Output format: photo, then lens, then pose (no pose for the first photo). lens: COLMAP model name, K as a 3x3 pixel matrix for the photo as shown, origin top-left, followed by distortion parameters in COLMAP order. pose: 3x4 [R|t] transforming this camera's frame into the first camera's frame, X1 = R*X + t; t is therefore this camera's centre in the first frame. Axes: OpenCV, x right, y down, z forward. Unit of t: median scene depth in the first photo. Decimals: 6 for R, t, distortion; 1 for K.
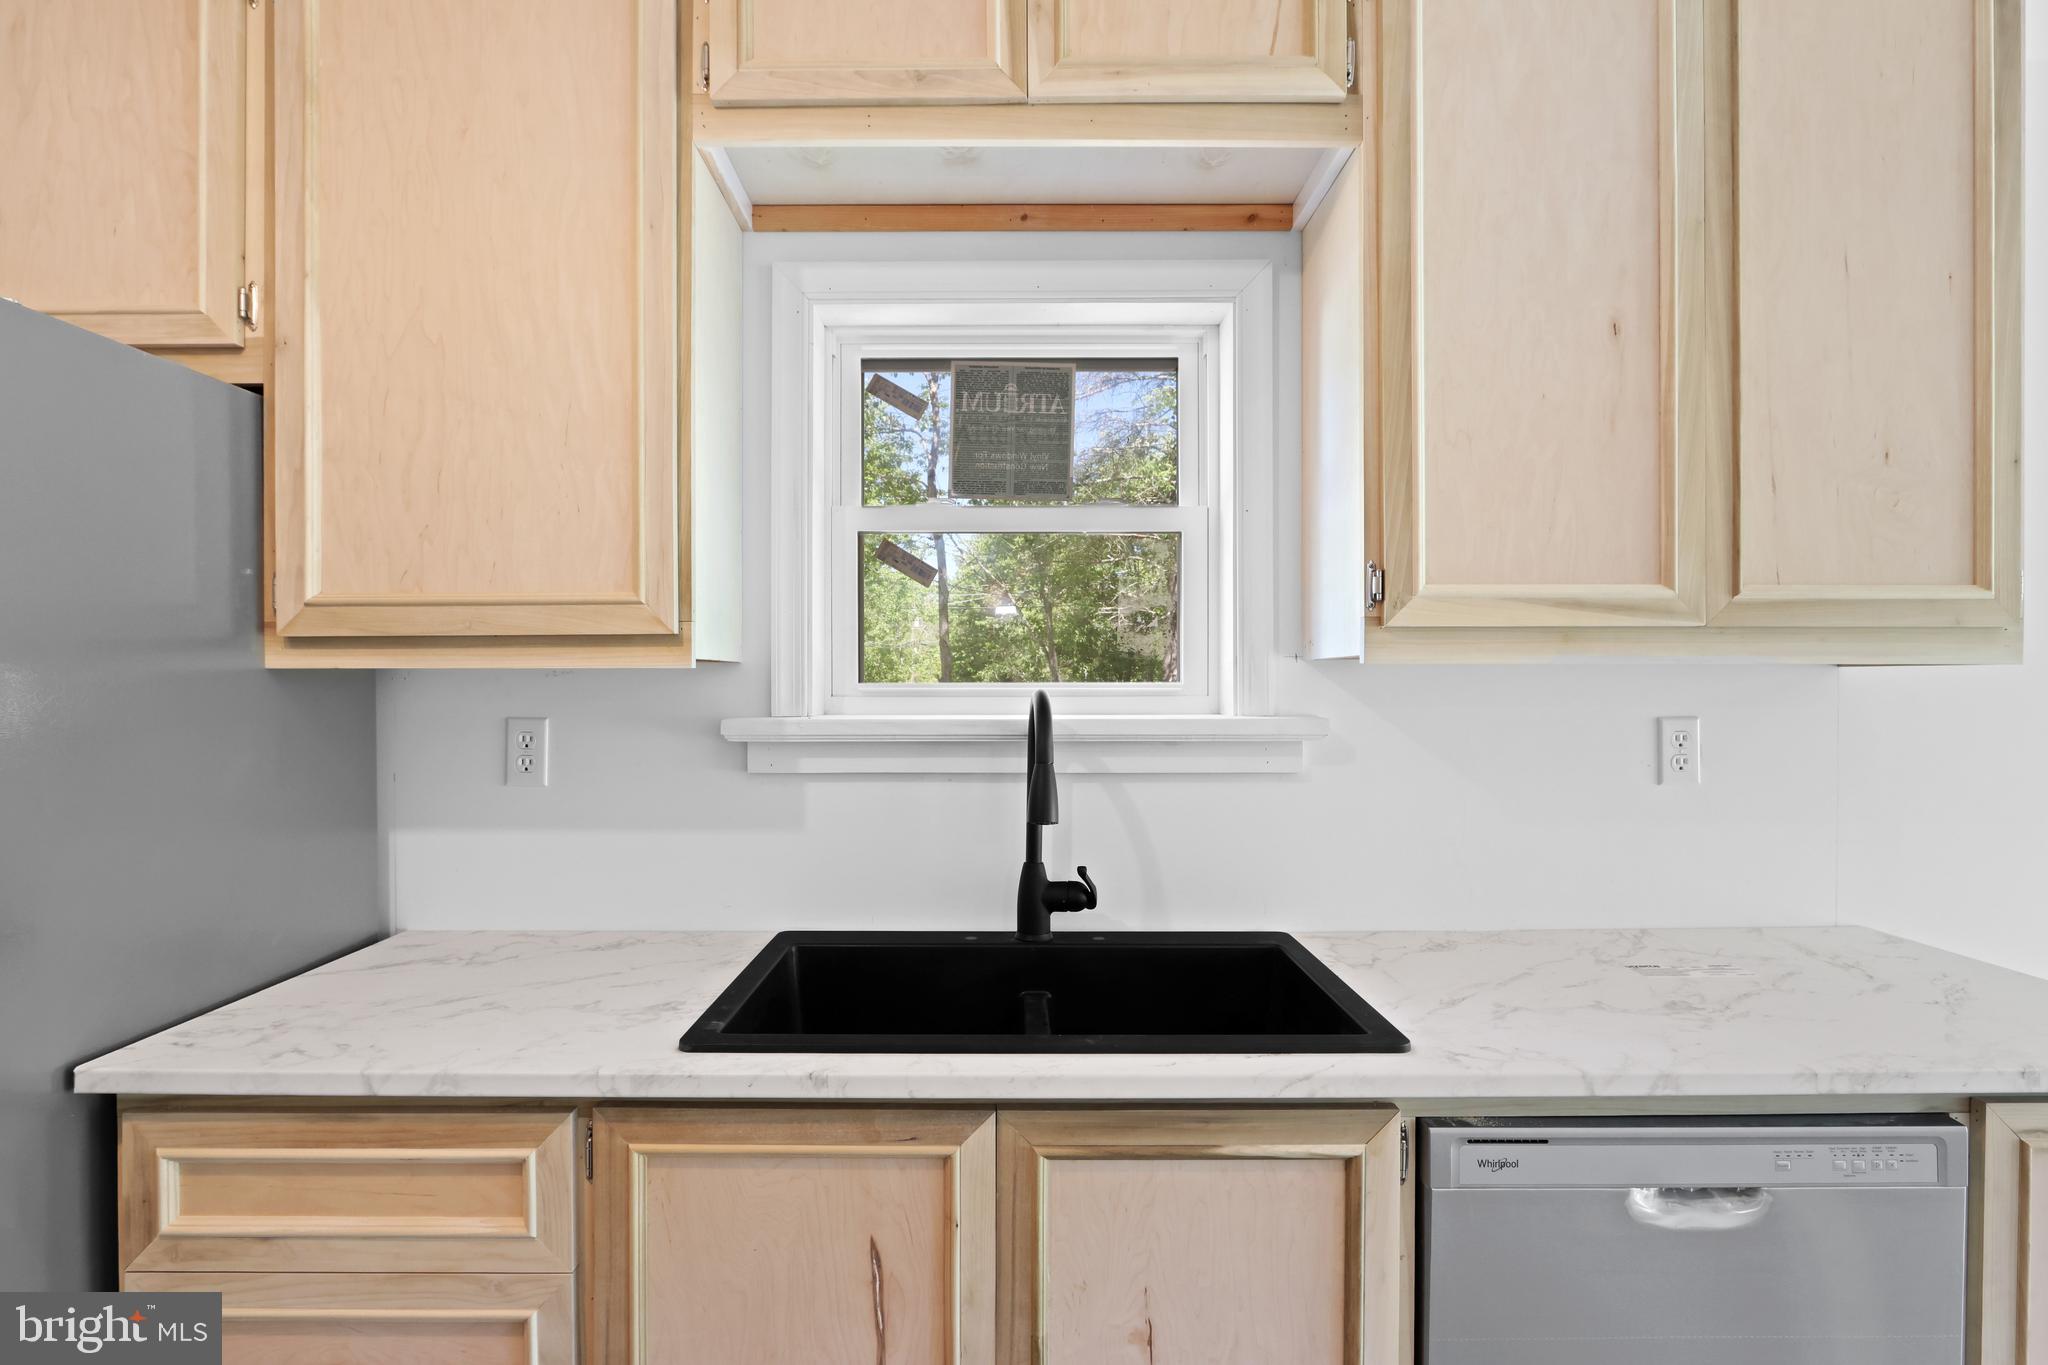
lens RADIAL K [[1066.1, 0, 1010.3], [0, 1066.1, 690.0], [0, 0, 1]] dist [-0.011226, -0.000752]
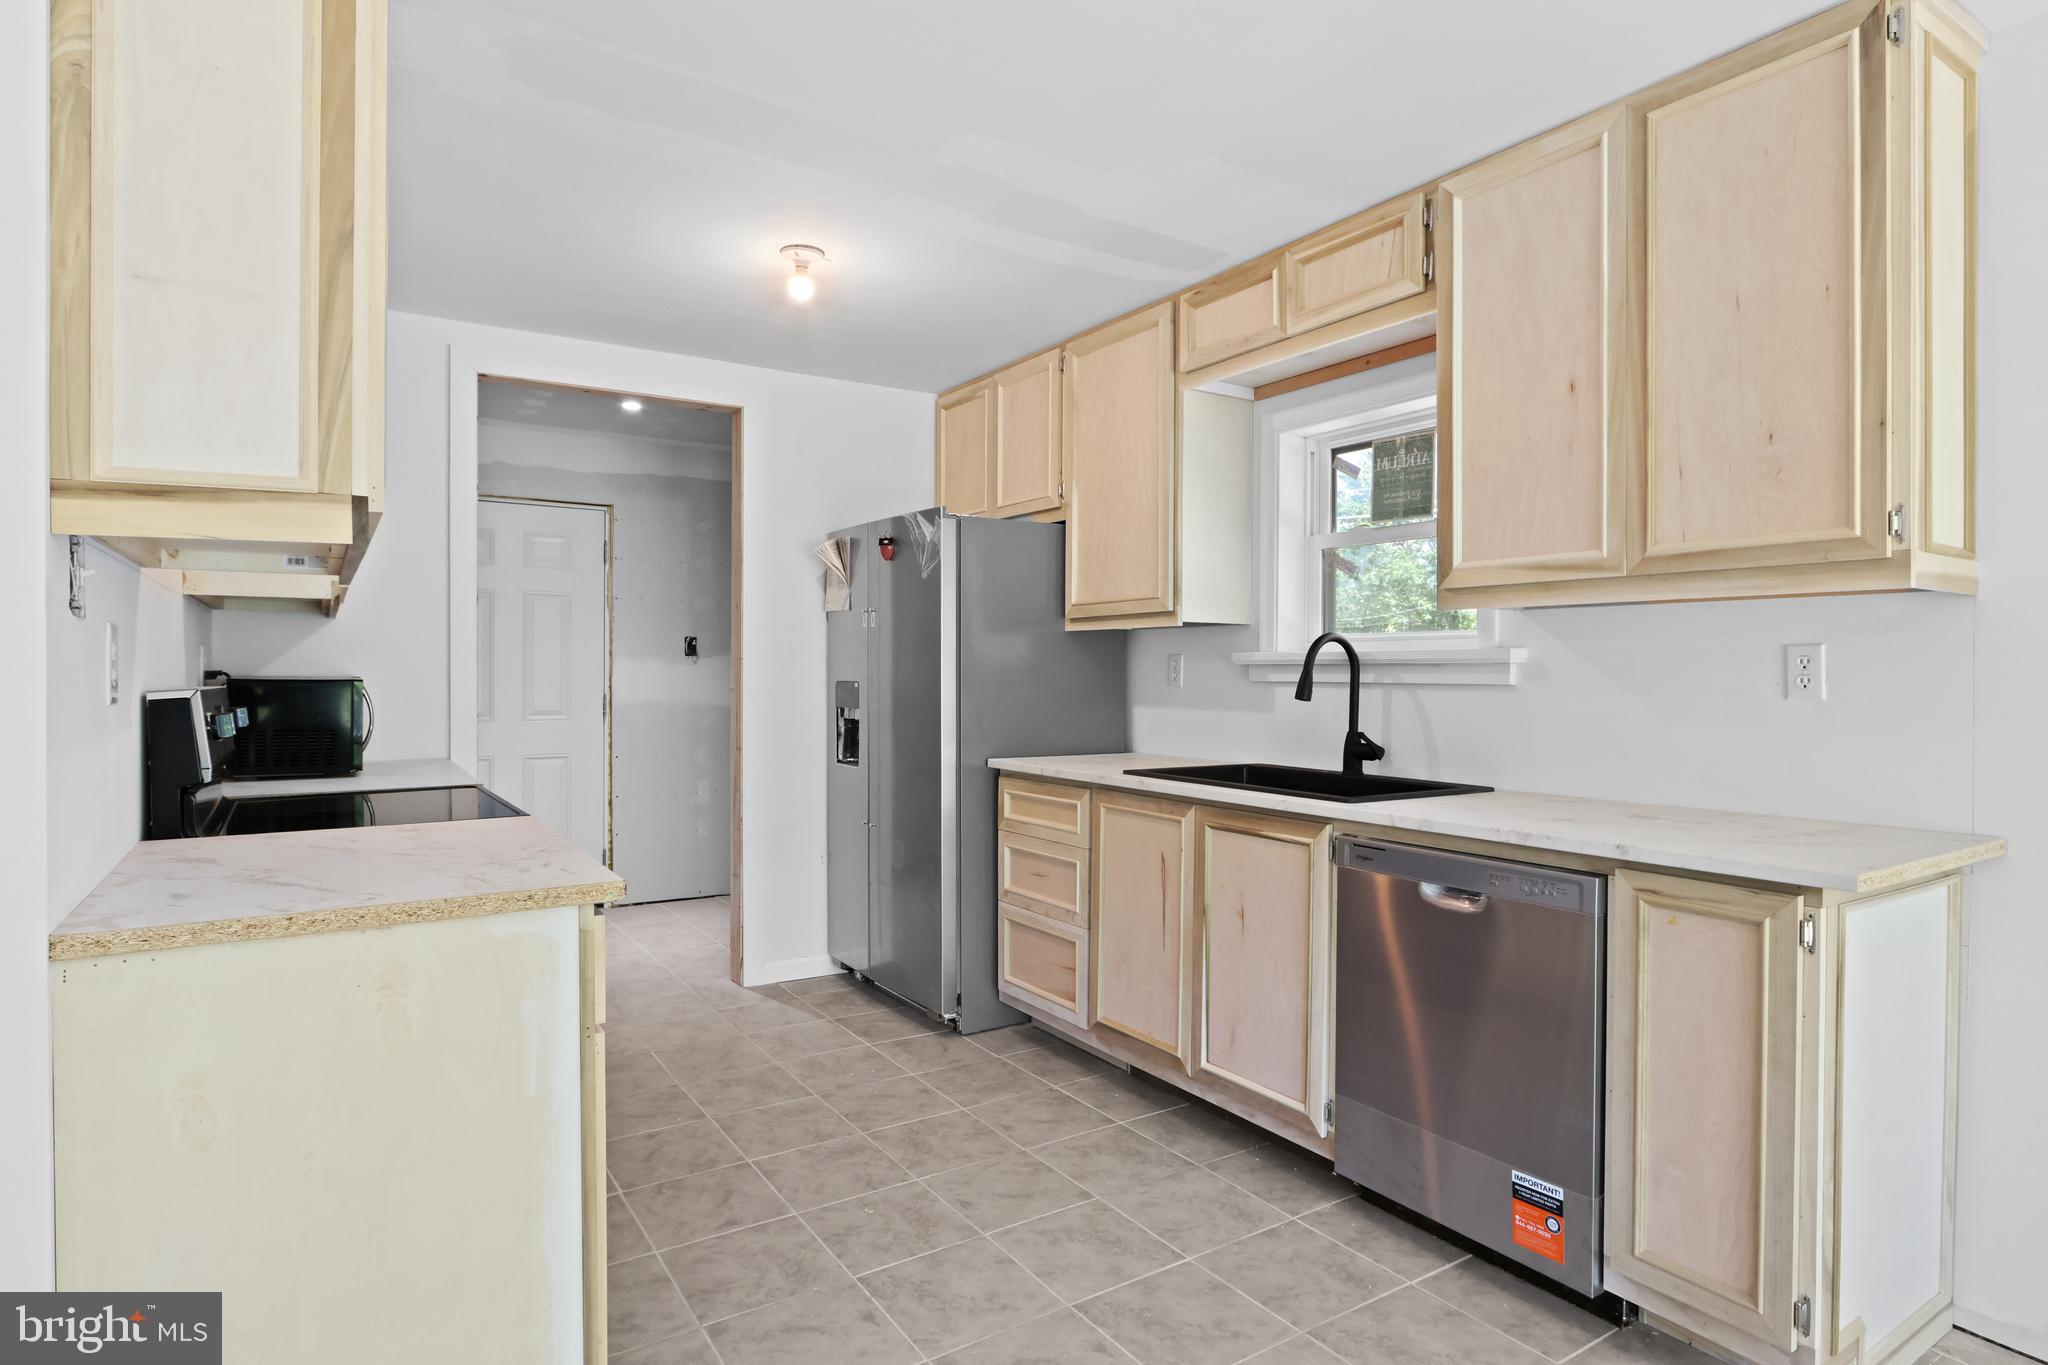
lens RADIAL K [[1100.9, 0, 1009.7], [0, 1100.9, 674.0], [0, 0, 1]] dist [-0.007734, -0.000470]
pose [[0.536606, 0.005040, -0.843818, 1.481800], [-0.014986, 0.999881, -0.003558, 0.095220], [0.843700, 0.014555, 0.536618, -0.543287]]
